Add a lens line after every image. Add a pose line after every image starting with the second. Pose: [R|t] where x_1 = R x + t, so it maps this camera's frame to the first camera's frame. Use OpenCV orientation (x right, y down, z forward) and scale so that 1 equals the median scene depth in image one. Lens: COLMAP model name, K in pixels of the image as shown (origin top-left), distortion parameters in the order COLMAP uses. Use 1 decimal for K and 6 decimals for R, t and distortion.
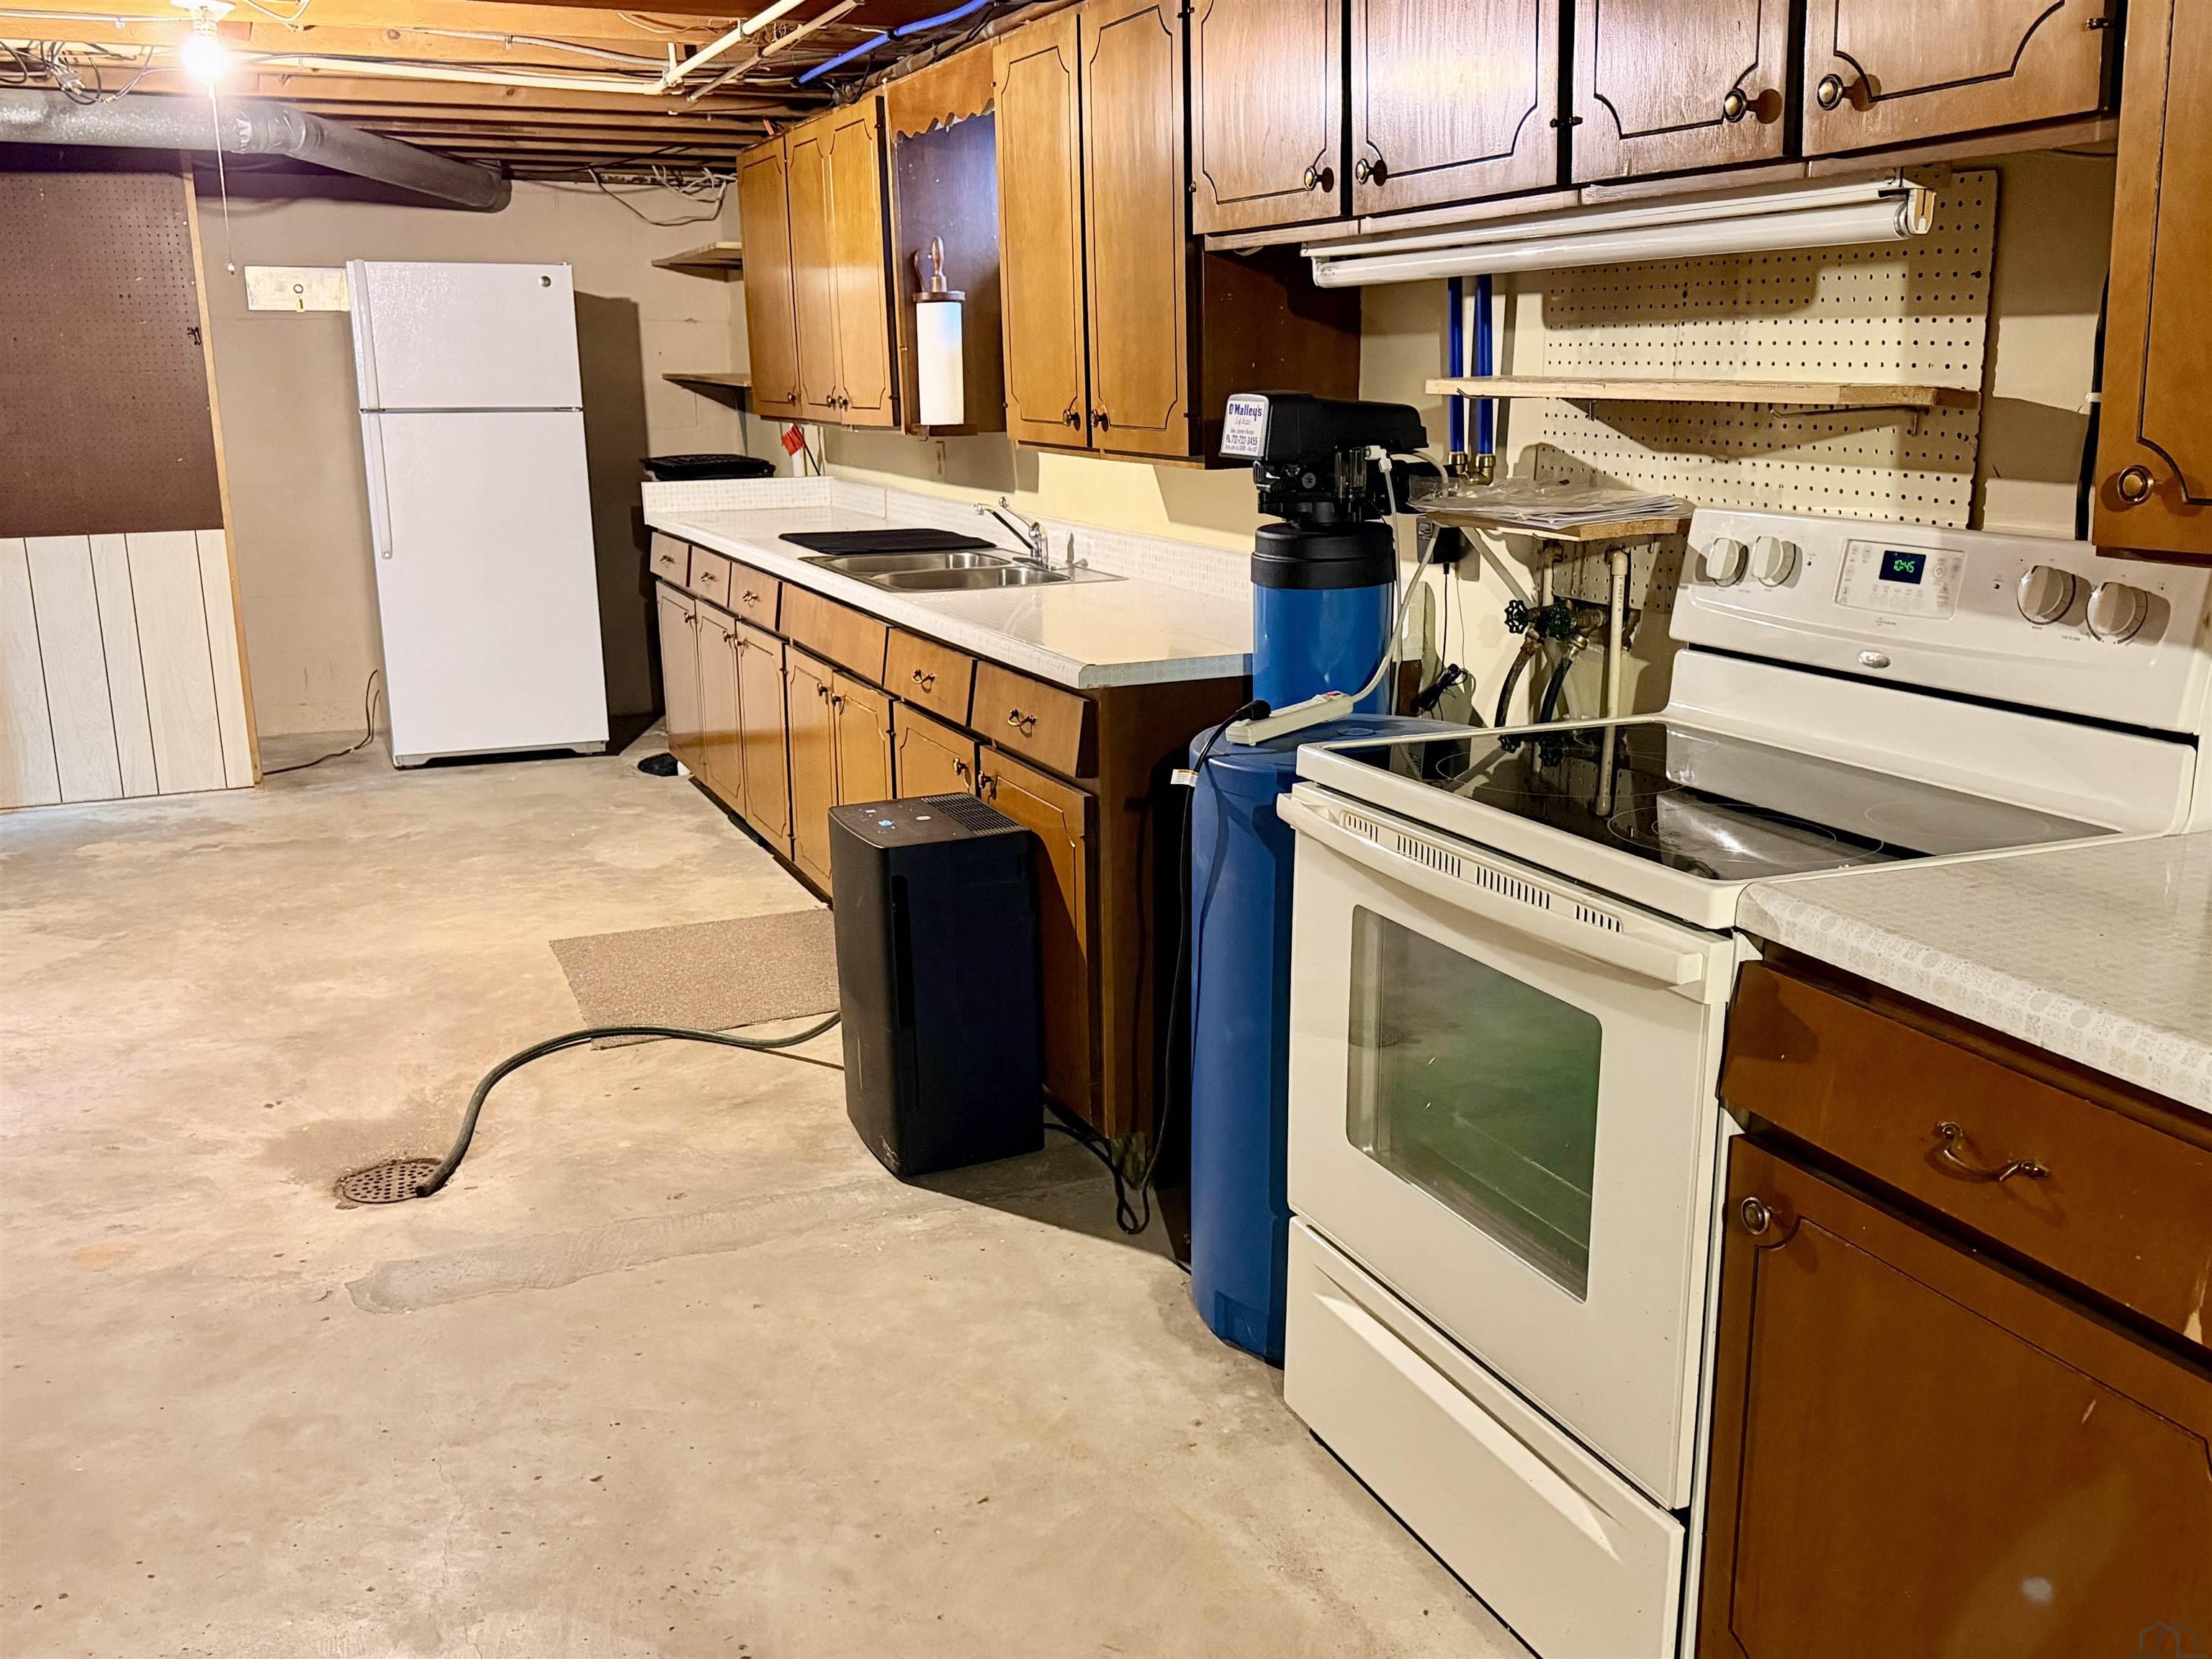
lens RADIAL K [[2030.5, 0, 1106.0], [0, 2030.5, 829.5], [0, 0, 1]] dist [0.095966, -0.009435]
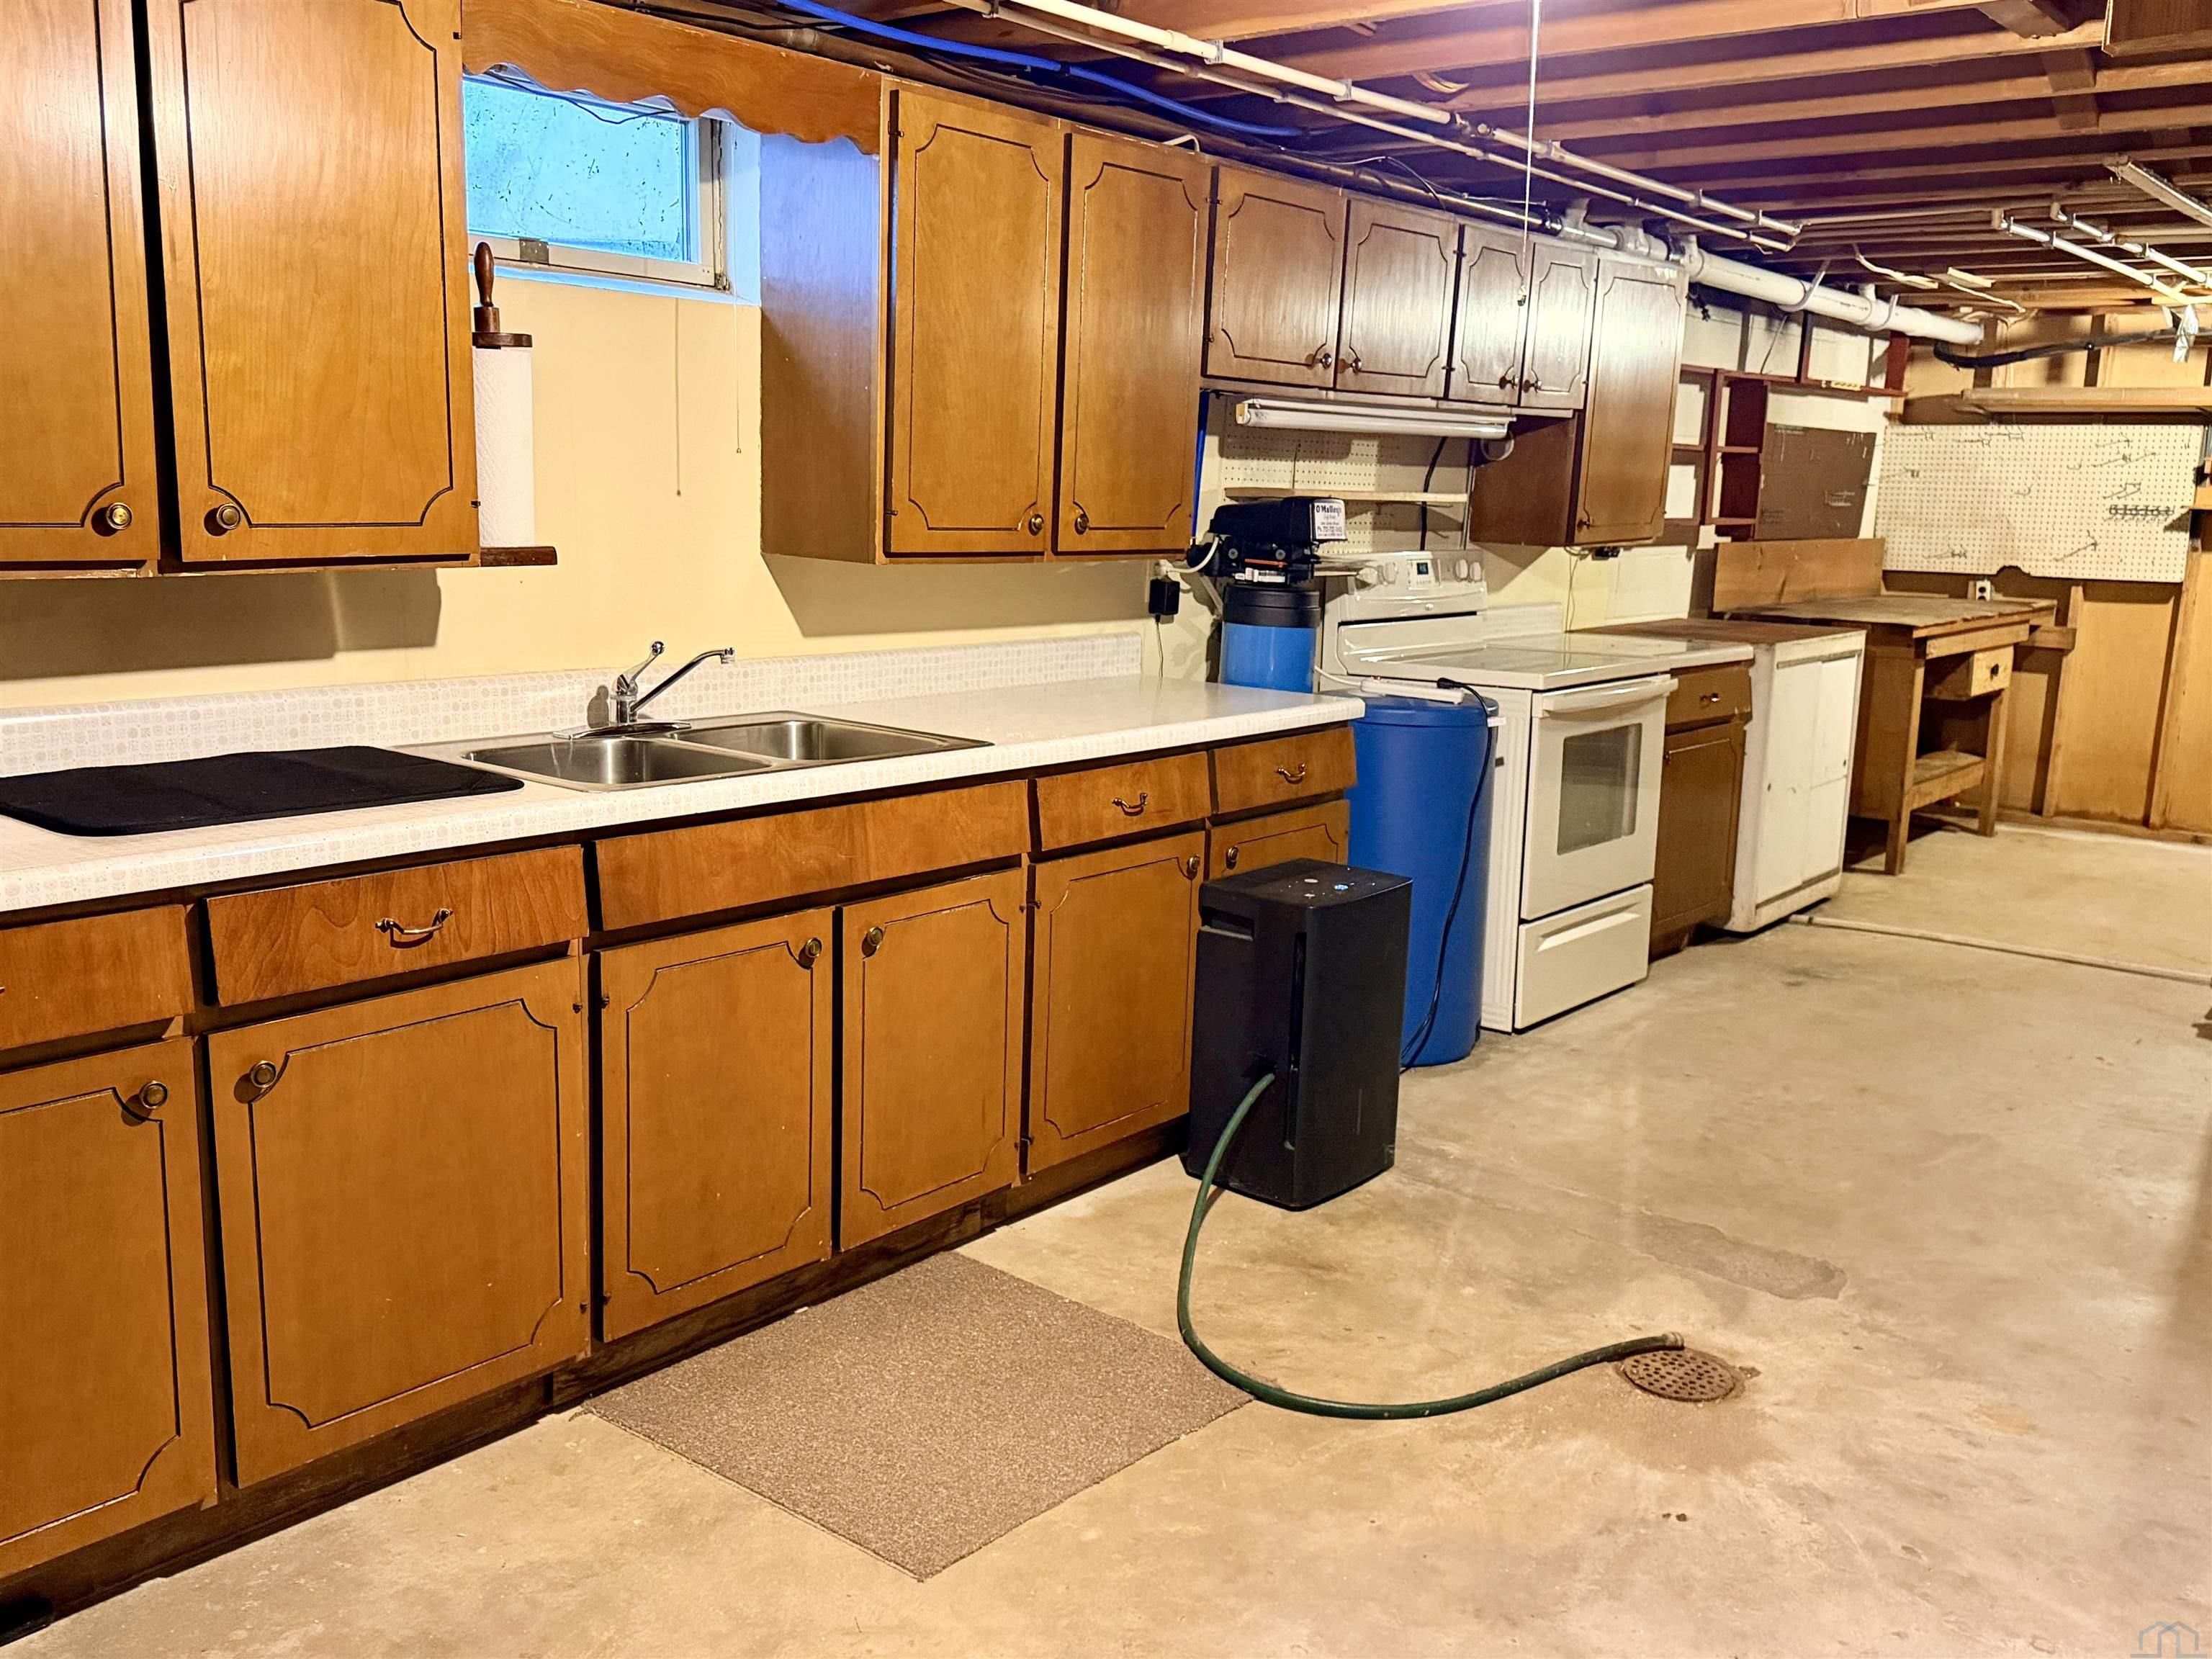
lens RADIAL K [[2016.1, 0, 1106.0], [0, 2016.1, 829.5], [0, 0, 1]] dist [0.091834, -0.001999]
pose [[-0.489627, -0.151396, 0.858687, -1.024084], [0.177966, 0.946727, 0.268396, -0.364500], [-0.853577, 0.284231, -0.436600, 1.647432]]
